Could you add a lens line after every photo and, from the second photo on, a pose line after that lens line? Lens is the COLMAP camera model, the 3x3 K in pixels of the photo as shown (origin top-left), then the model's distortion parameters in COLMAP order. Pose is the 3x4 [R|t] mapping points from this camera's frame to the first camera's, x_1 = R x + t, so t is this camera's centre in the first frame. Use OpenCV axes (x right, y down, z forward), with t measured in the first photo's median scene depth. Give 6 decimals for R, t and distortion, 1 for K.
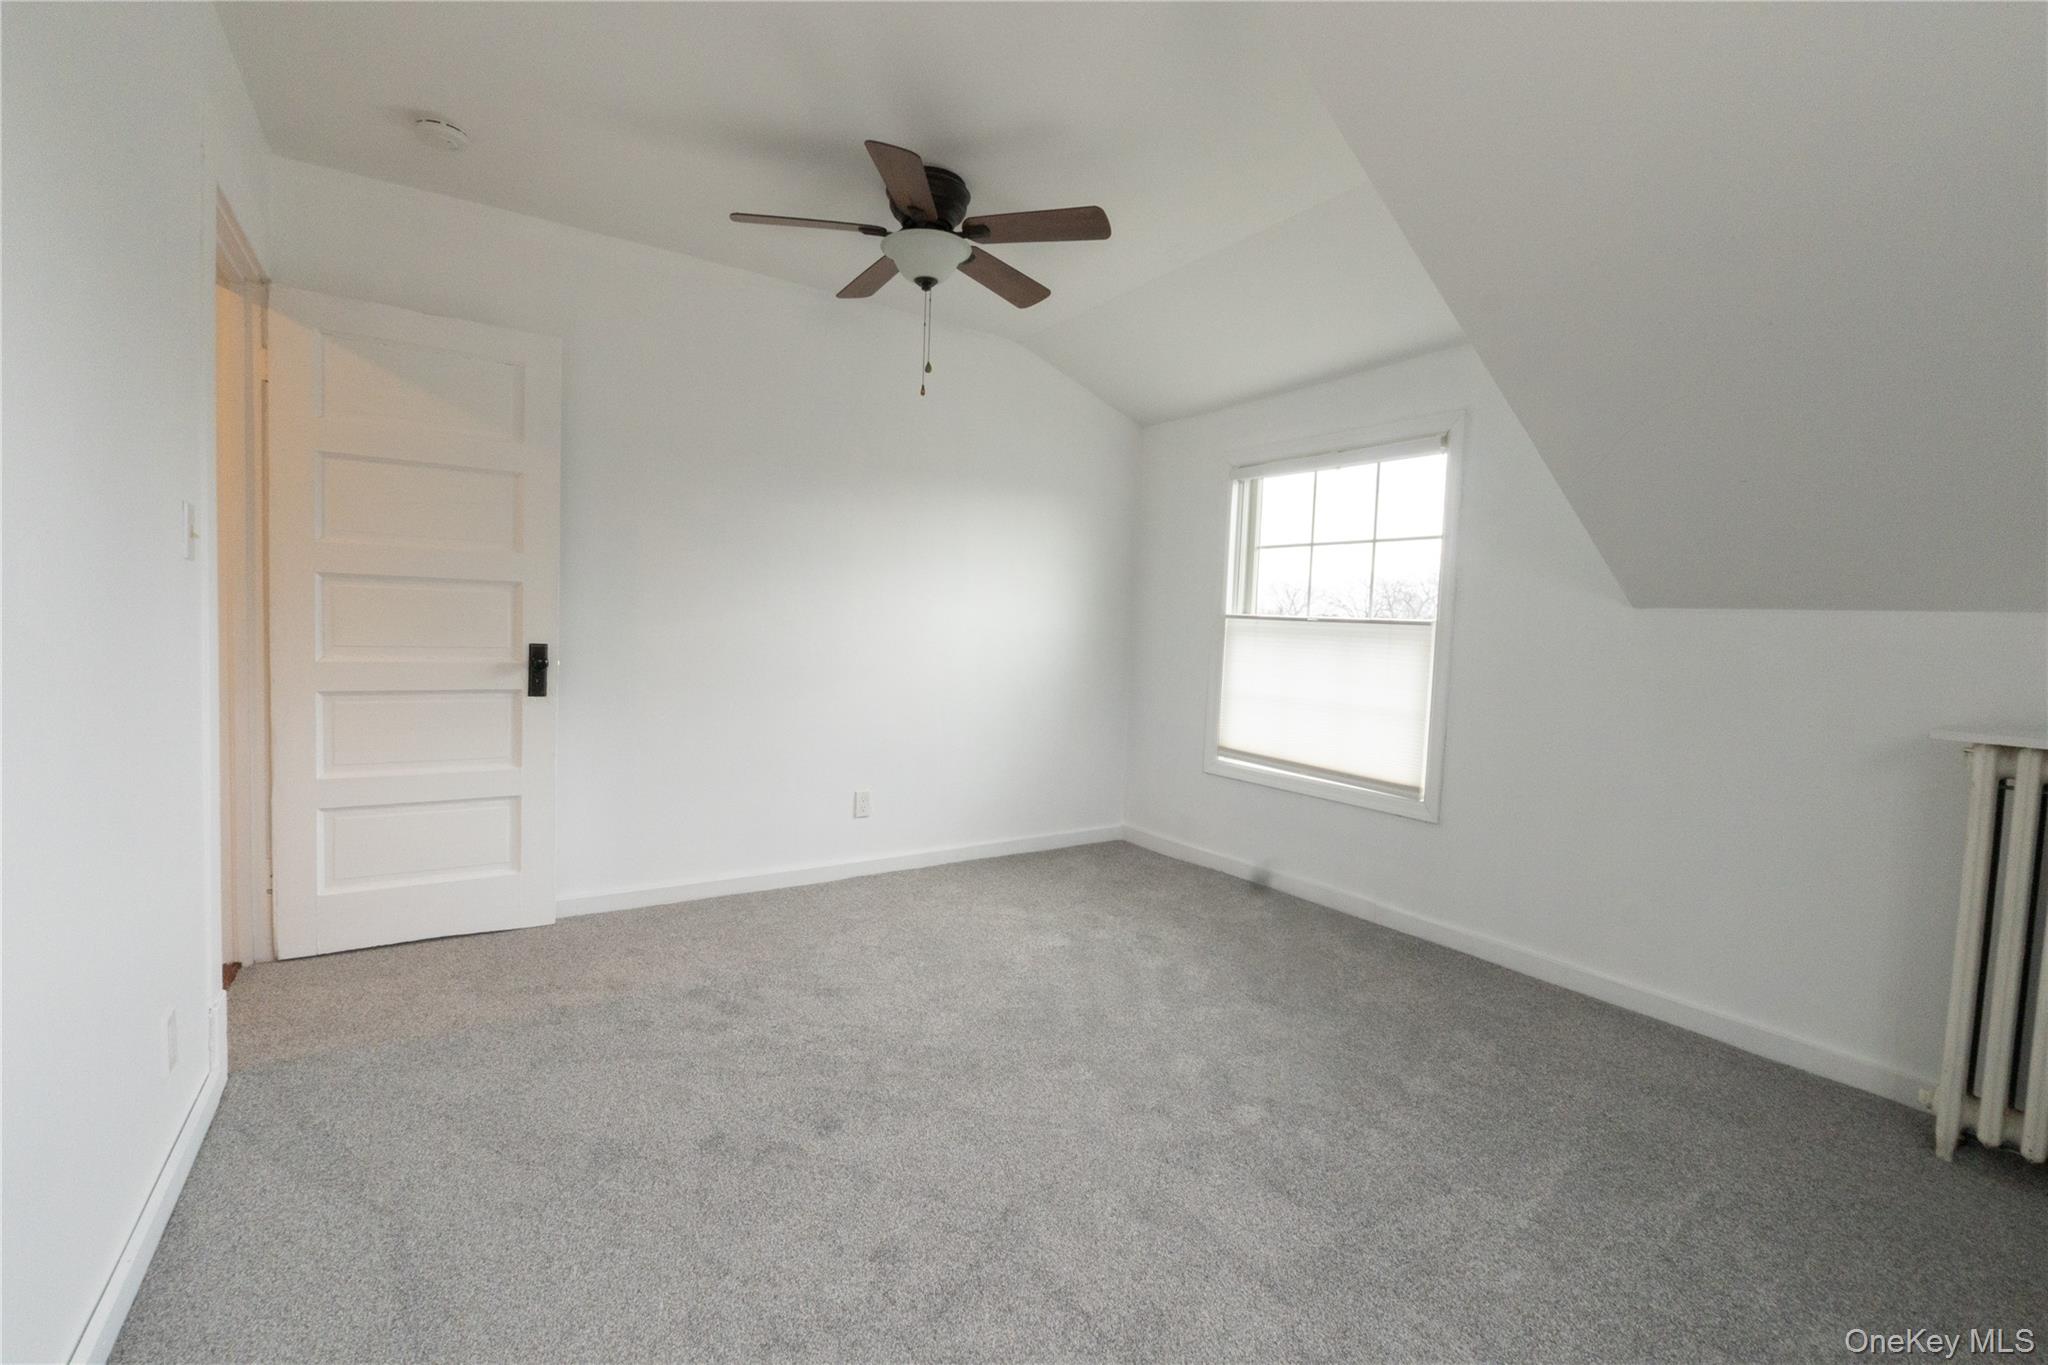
lens RADIAL K [[873.3, 0, 1018.0], [0, 873.3, 675.1], [0, 0, 1]] dist [-0.015614, -0.000210]
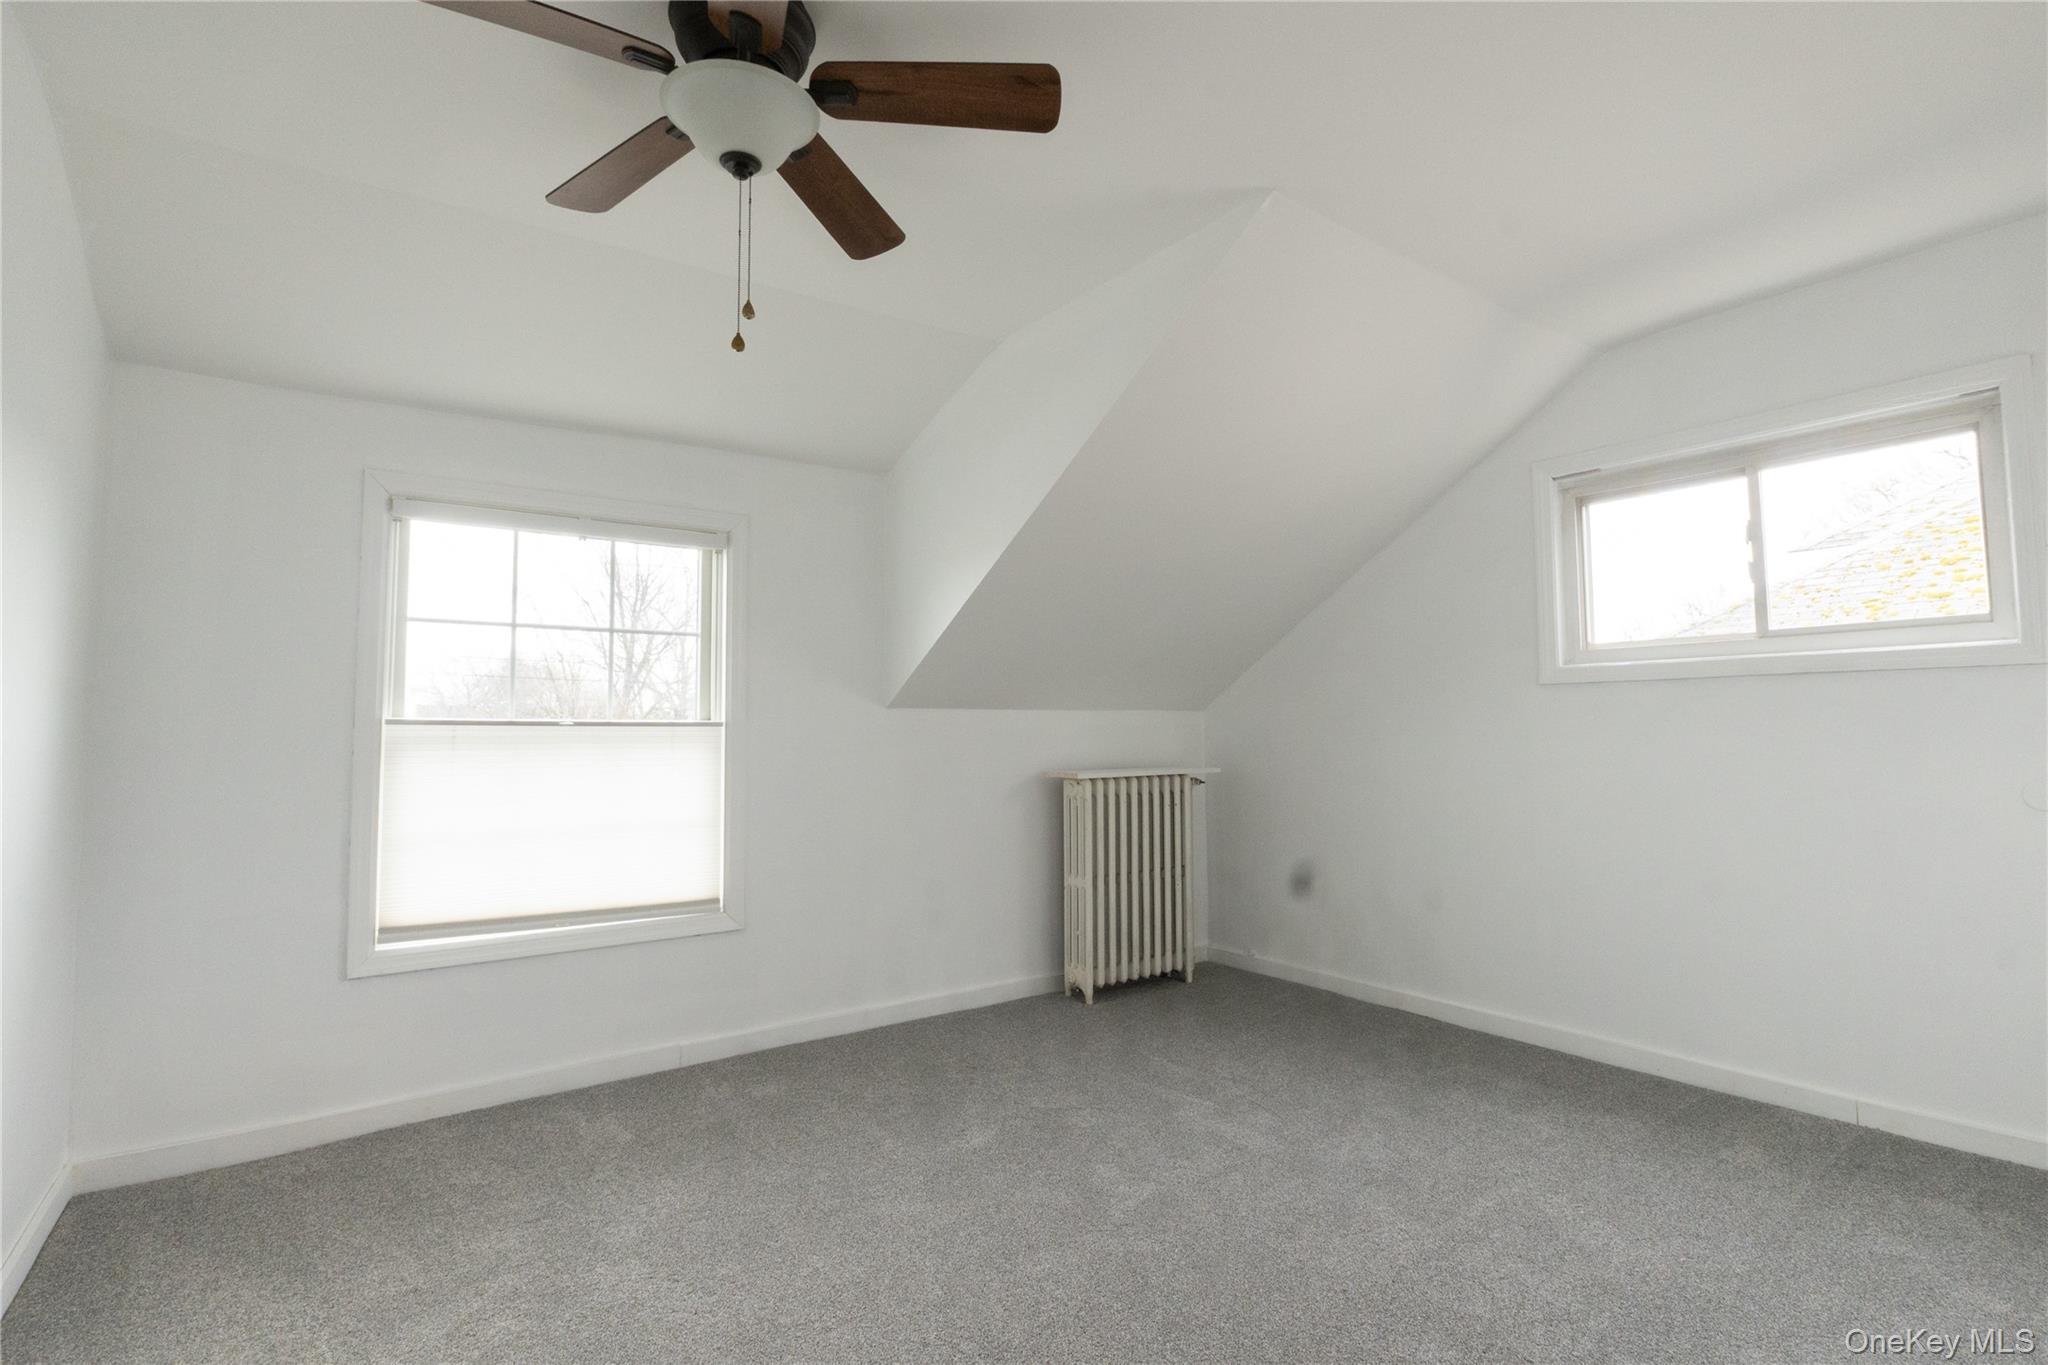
lens RADIAL K [[940.9, 0, 1017.0], [0, 940.9, 671.9], [0, 0, 1]] dist [-0.002334, 0.000280]
pose [[-0.008051, 0.027460, 0.999590, -0.554301], [0.069381, 0.997229, -0.026837, -0.064014], [-0.997558, 0.069136, -0.009933, 0.647310]]
